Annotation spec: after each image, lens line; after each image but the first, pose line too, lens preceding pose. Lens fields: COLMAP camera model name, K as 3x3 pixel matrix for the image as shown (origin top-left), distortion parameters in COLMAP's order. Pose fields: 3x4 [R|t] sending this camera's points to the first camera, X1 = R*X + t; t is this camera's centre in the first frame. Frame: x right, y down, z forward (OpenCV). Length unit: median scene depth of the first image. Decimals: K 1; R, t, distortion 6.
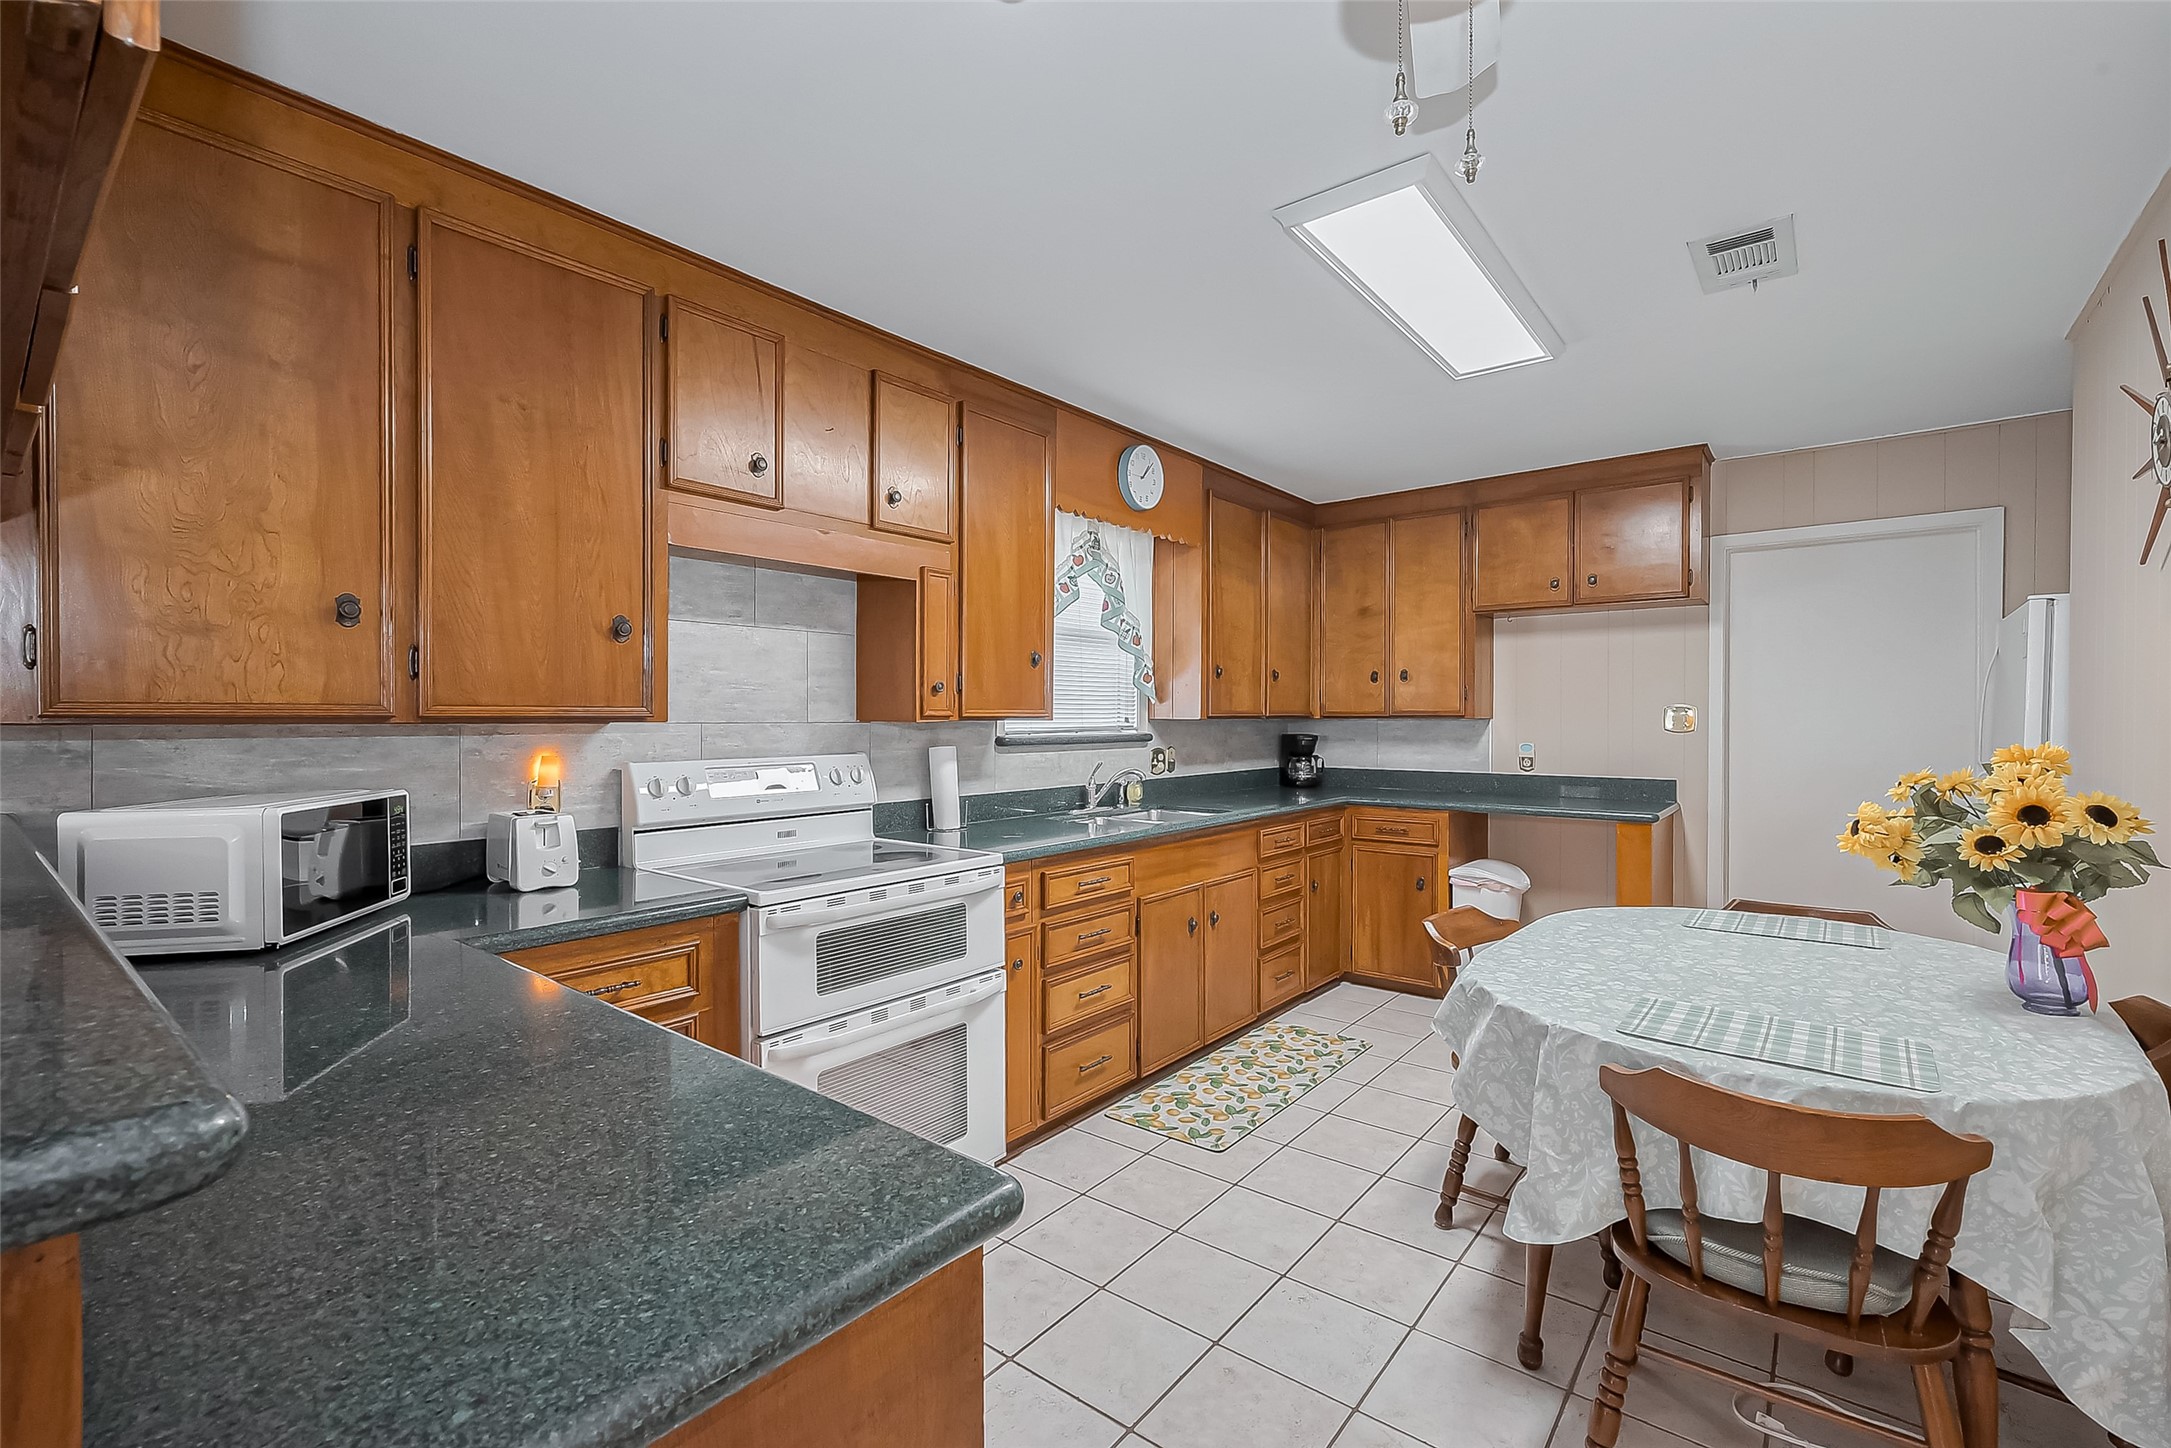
lens RADIAL K [[930.7, 0, 1091.6], [0, 930.7, 725.8], [0, 0, 1]] dist [-0.003350, -0.000227]
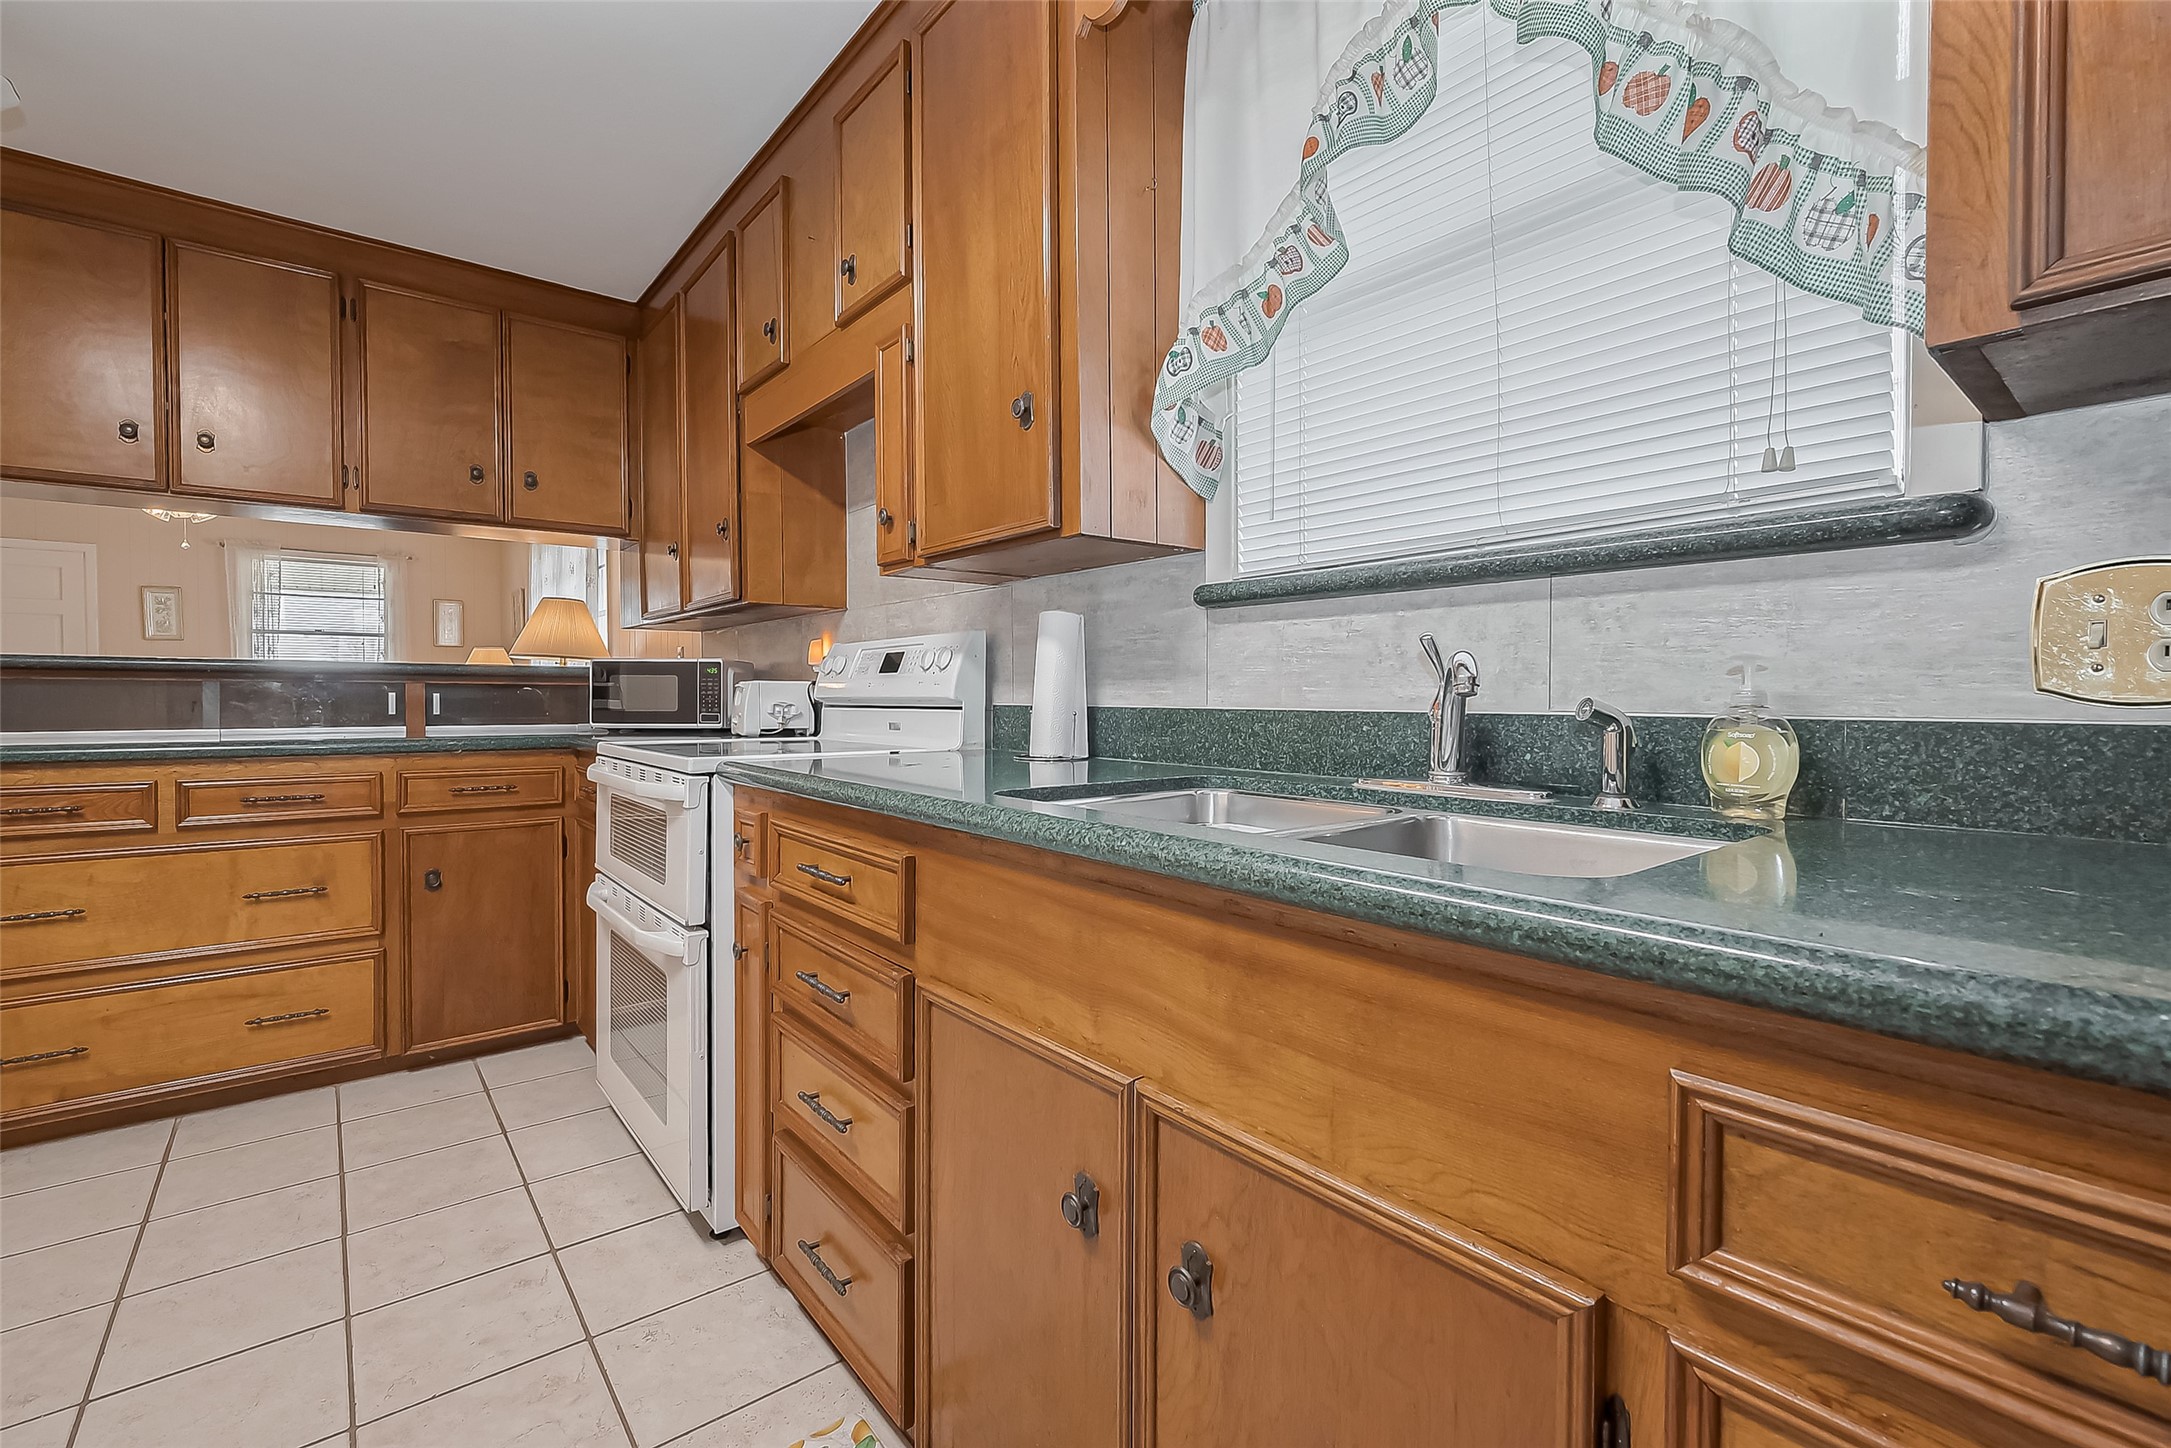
lens RADIAL K [[930.7, 0, 1086.4], [0, 930.7, 704.0], [0, 0, 1]] dist [-0.003350, -0.000227]
pose [[-0.216241, 0.007410, -0.976312, 0.425075], [-0.010004, 0.999902, 0.009805, 0.077377], [0.976289, 0.011887, -0.216146, 1.226585]]
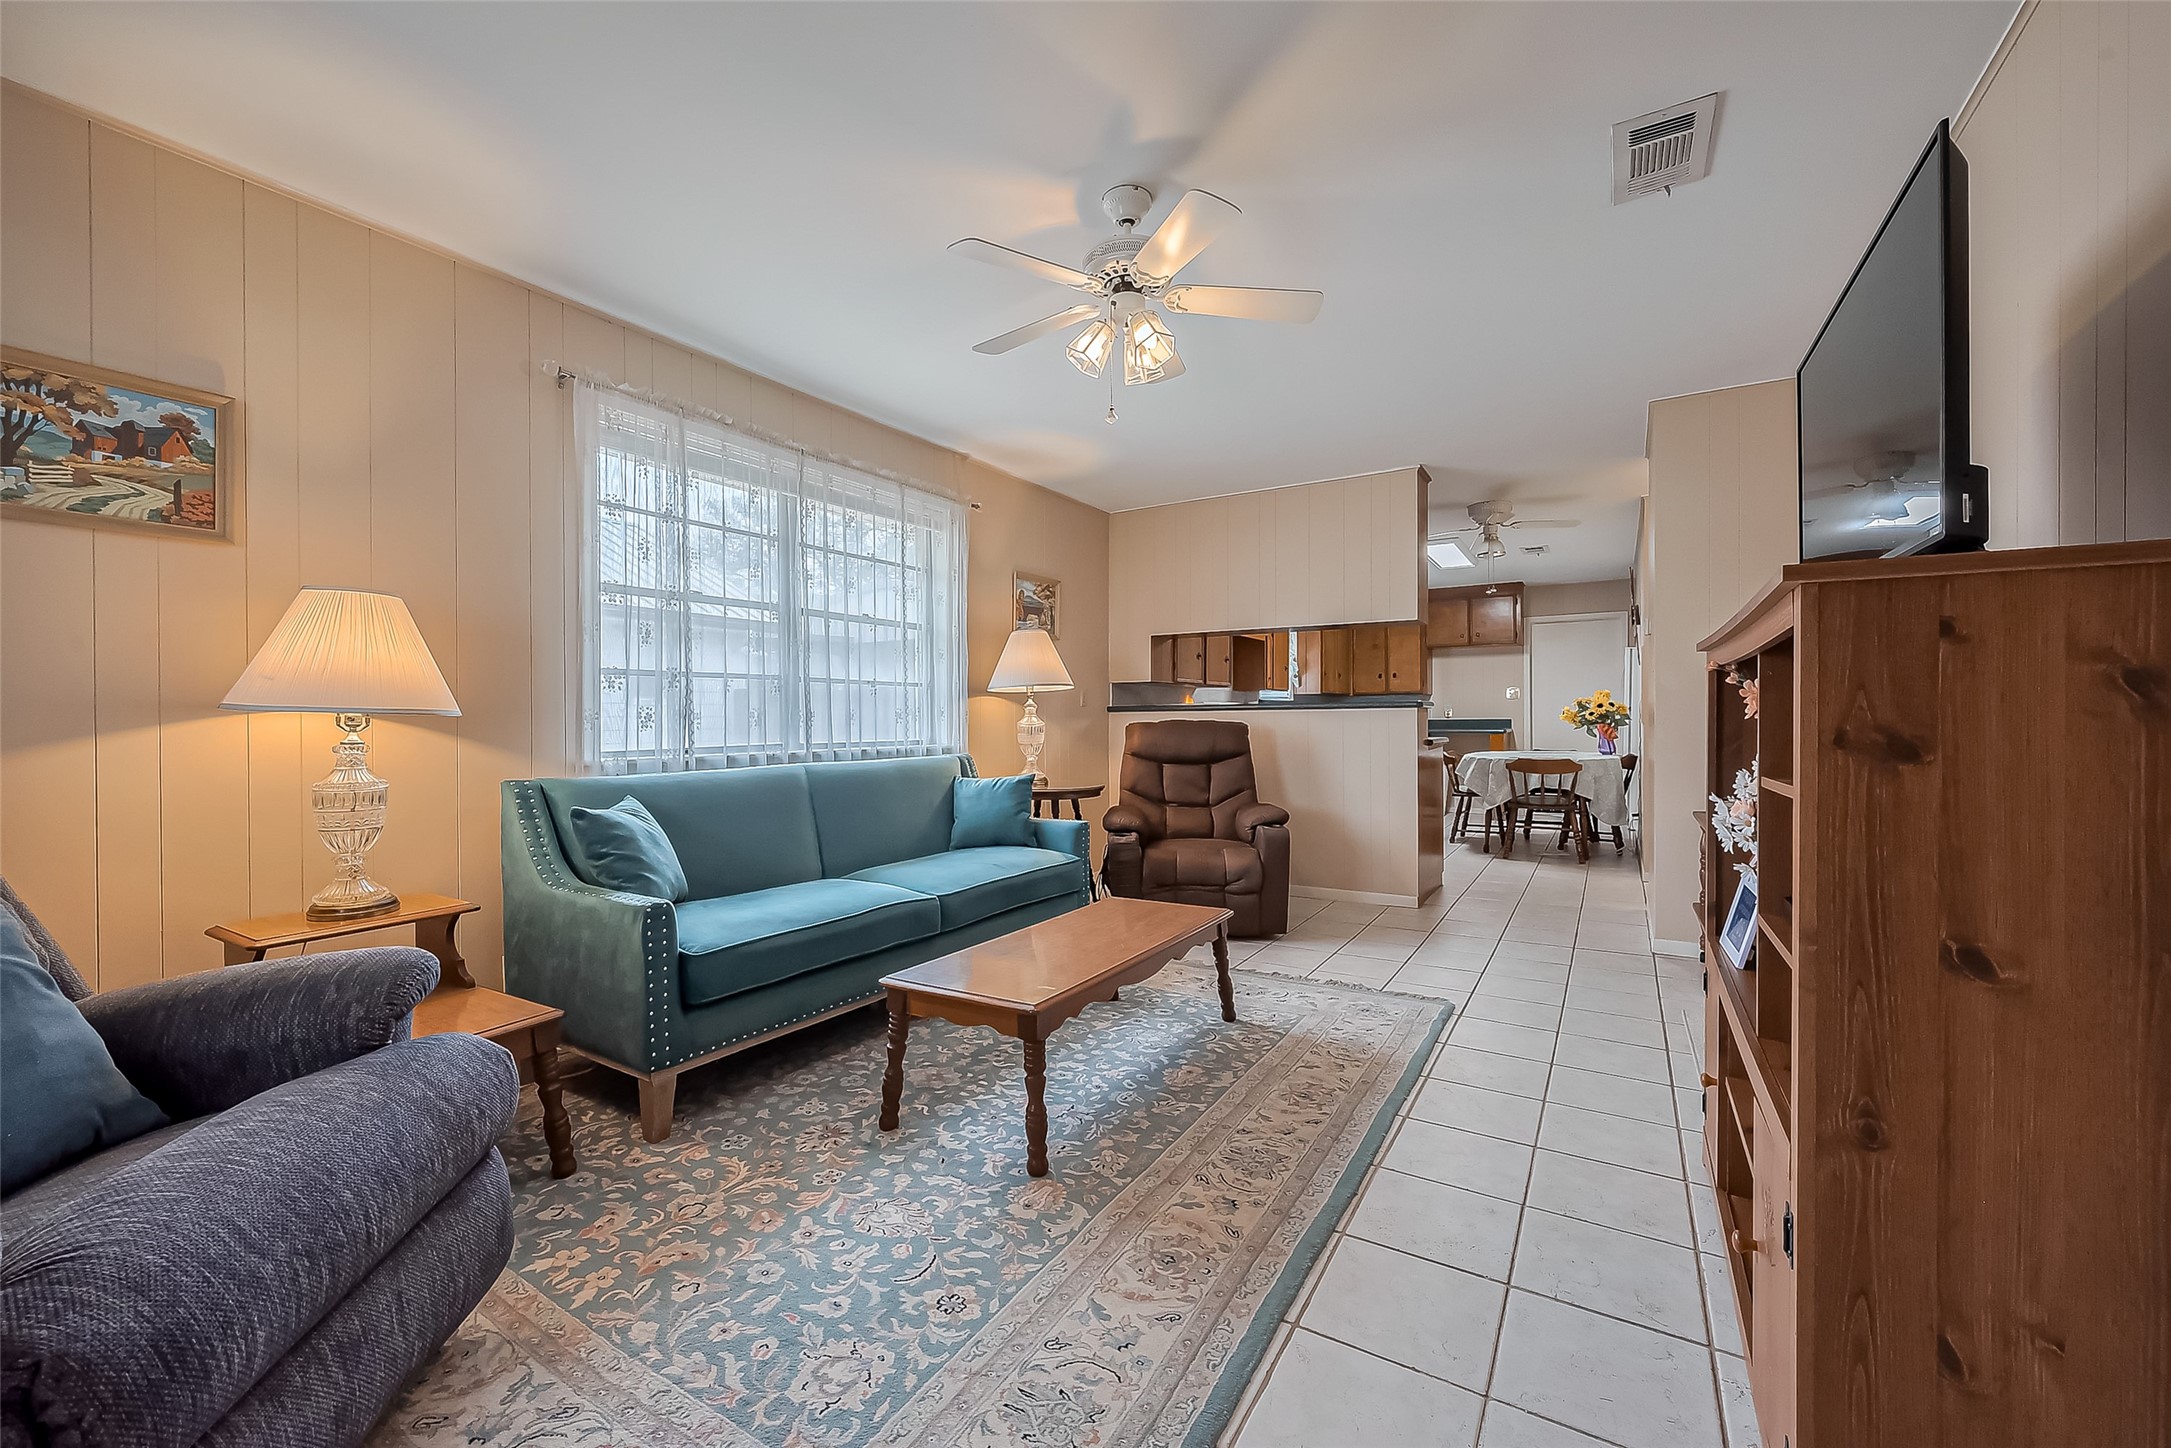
lens RADIAL K [[866.4, 0, 1076.9], [0, 866.4, 720.9], [0, 0, 1]] dist [0.000403, 0.000229]
pose [[0.992998, 0.005919, 0.117984, -0.699214], [-0.005004, 0.999955, -0.008055, 0.078973], [-0.118026, 0.007408, 0.992983, -1.013234]]
